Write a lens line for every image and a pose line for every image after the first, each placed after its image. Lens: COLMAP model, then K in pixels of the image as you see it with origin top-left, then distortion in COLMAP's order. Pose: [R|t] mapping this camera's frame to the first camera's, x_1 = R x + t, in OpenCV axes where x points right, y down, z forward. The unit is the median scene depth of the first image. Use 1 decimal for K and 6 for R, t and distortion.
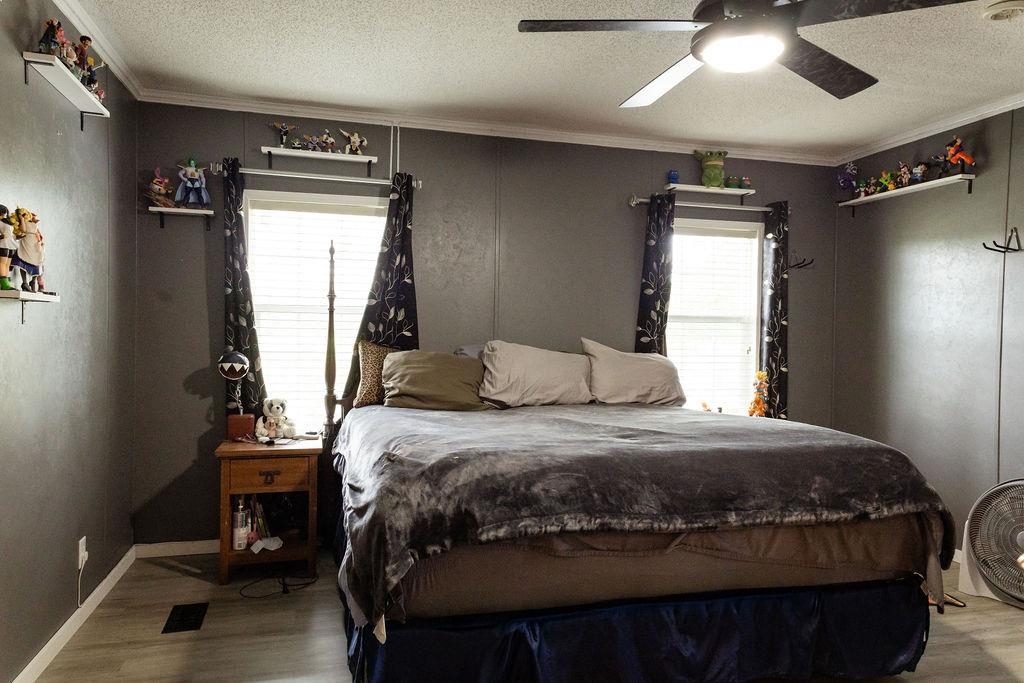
lens RADIAL K [[691.5, 0, 511.1], [0, 691.5, 339.4], [0, 0, 1]] dist [0.006414, 0.010993]
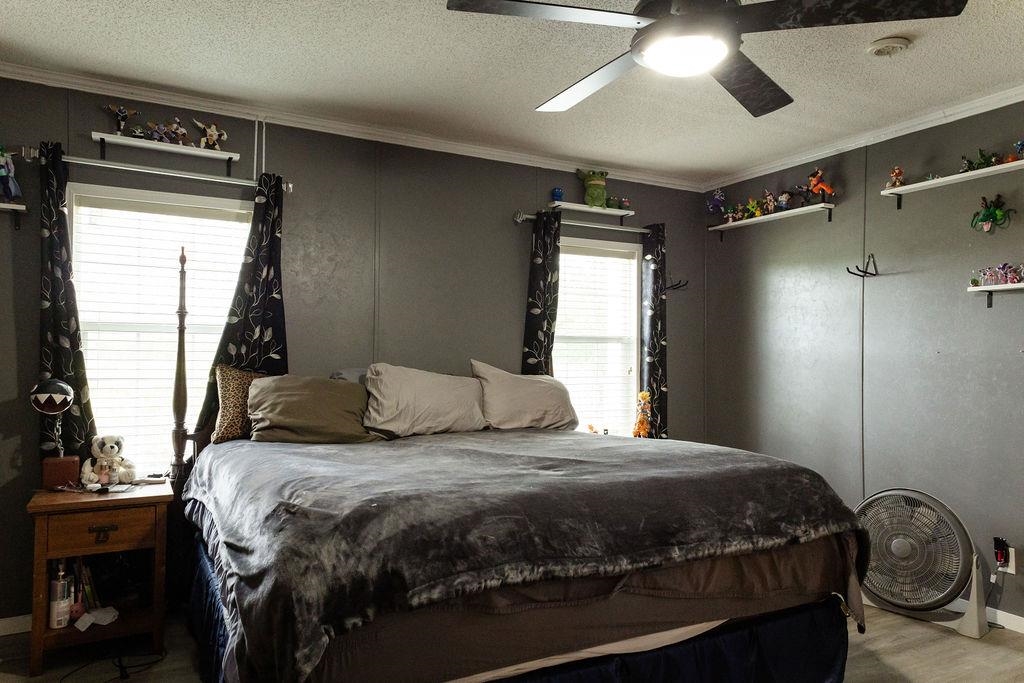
lens RADIAL K [[691.5, 0, 515.0], [0, 691.5, 340.6], [0, 0, 1]] dist [0.006414, 0.010993]
pose [[0.973522, -0.001253, 0.228590, -0.058512], [0.007949, 0.999566, -0.028375, -0.000742], [-0.228456, 0.029441, 0.973109, 0.082240]]
